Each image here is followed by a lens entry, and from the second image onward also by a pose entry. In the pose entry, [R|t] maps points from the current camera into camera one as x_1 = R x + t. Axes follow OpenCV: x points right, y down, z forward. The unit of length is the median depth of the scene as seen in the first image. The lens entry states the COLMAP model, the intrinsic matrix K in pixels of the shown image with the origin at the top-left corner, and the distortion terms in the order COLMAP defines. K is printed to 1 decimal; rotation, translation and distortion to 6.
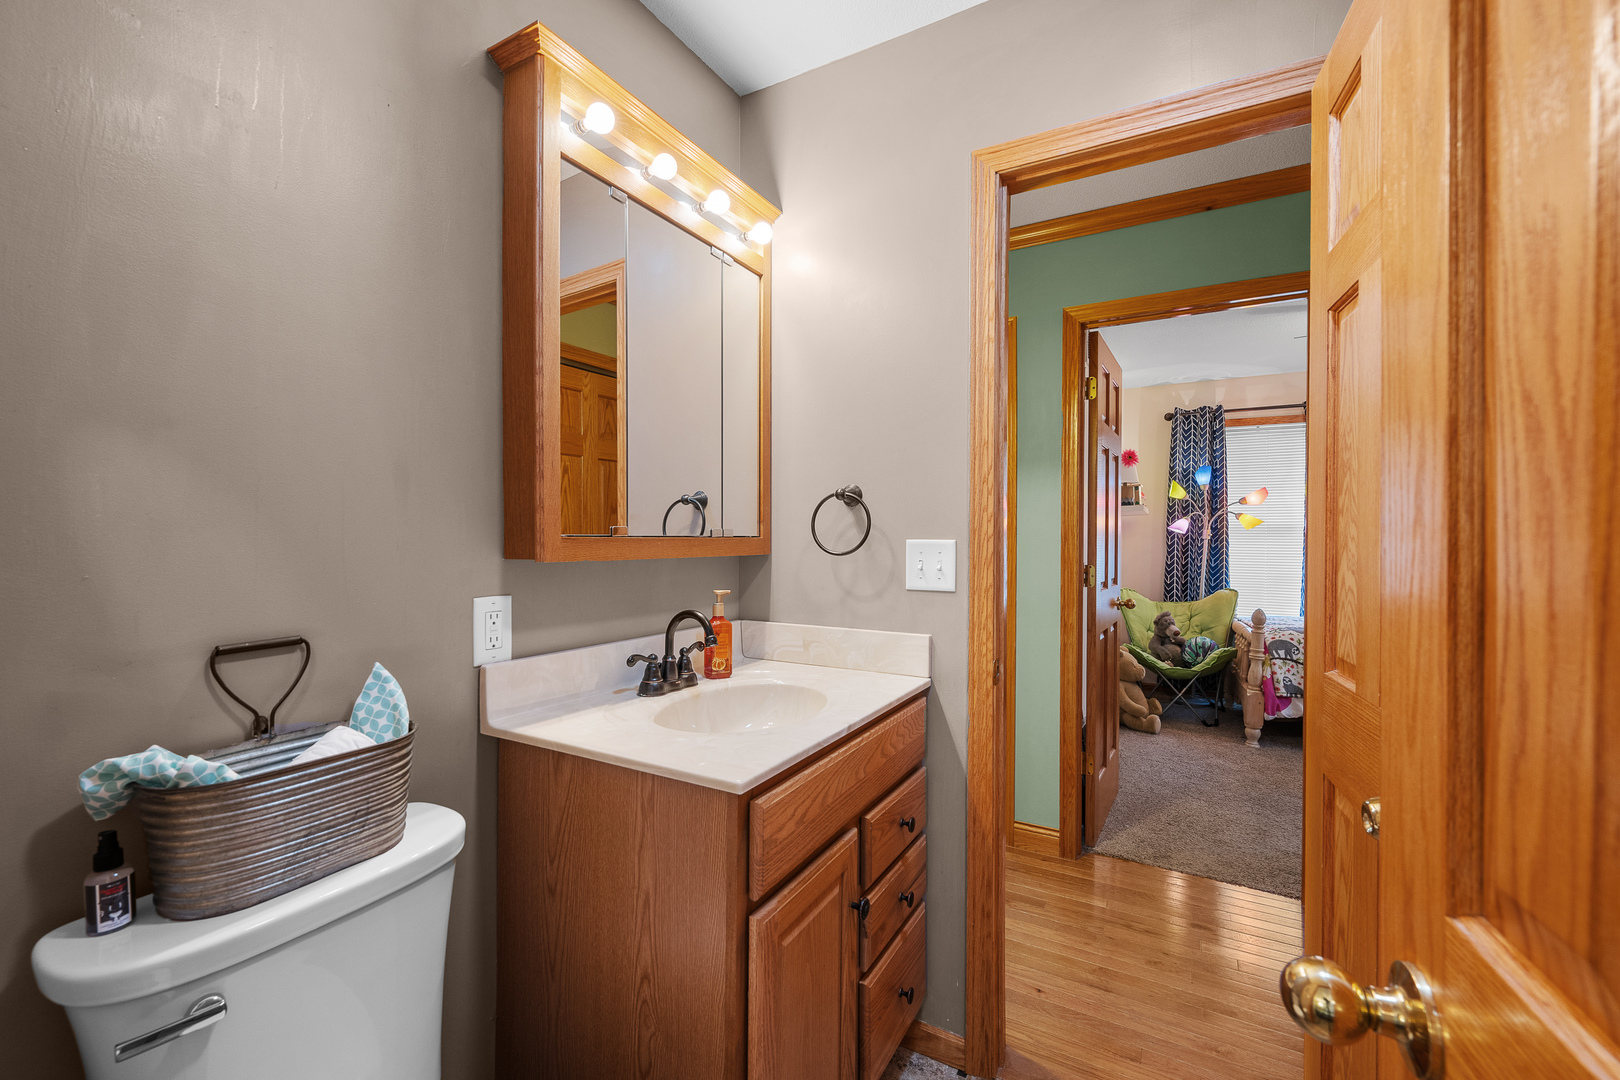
lens RADIAL K [[673.5, 0, 788.0], [0, 673.5, 538.9], [0, 0, 1]] dist [-0.000536, -0.000075]
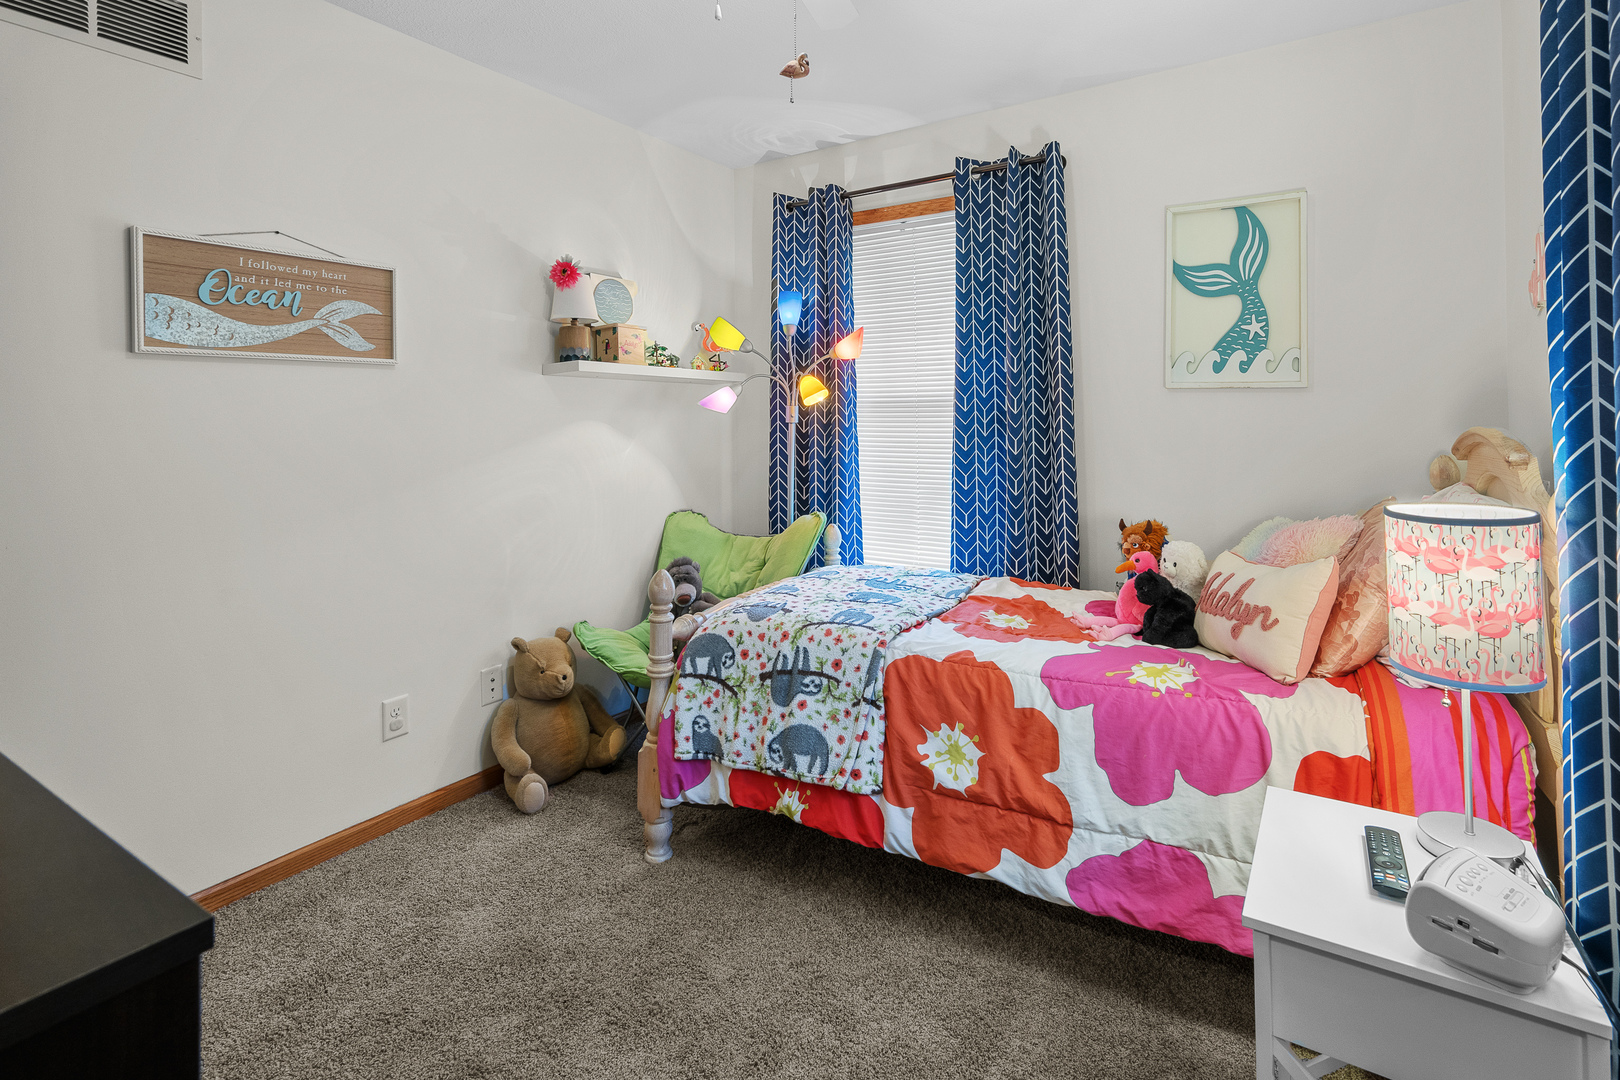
lens RADIAL K [[759.3, 0, 904.5], [0, 759.3, 417.5], [0, 0, 1]] dist [0.000475, 0.000010]
pose [[0.999875, -0.007236, 0.014079, 0.712742], [0.007322, 0.999955, -0.006029, 0.000271], [-0.014035, 0.006132, 0.999883, 0.378920]]
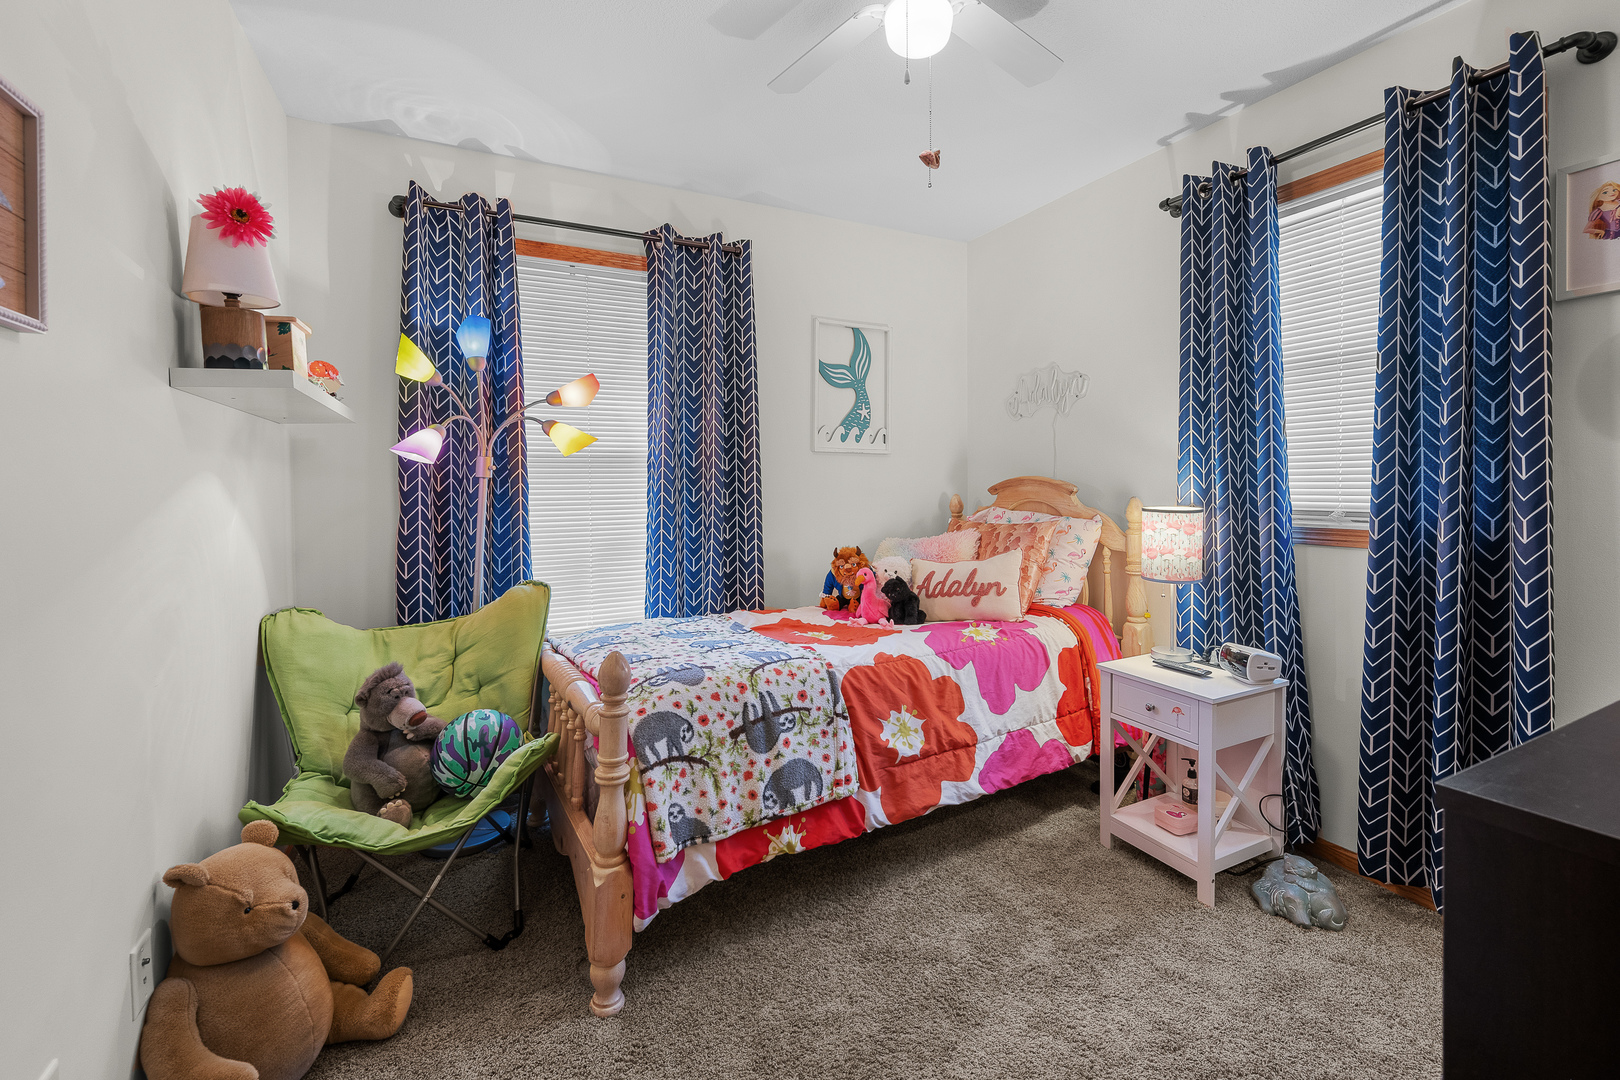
lens RADIAL K [[667.8, 0, 816.8], [0, 667.8, 495.8], [0, 0, 1]] dist [-0.000388, -0.000056]
pose [[0.531559, -0.026647, 0.846602, 0.361718], [0.015763, 0.999643, 0.021567, 0.006400], [-0.846875, 0.001881, 0.531789, 0.575135]]
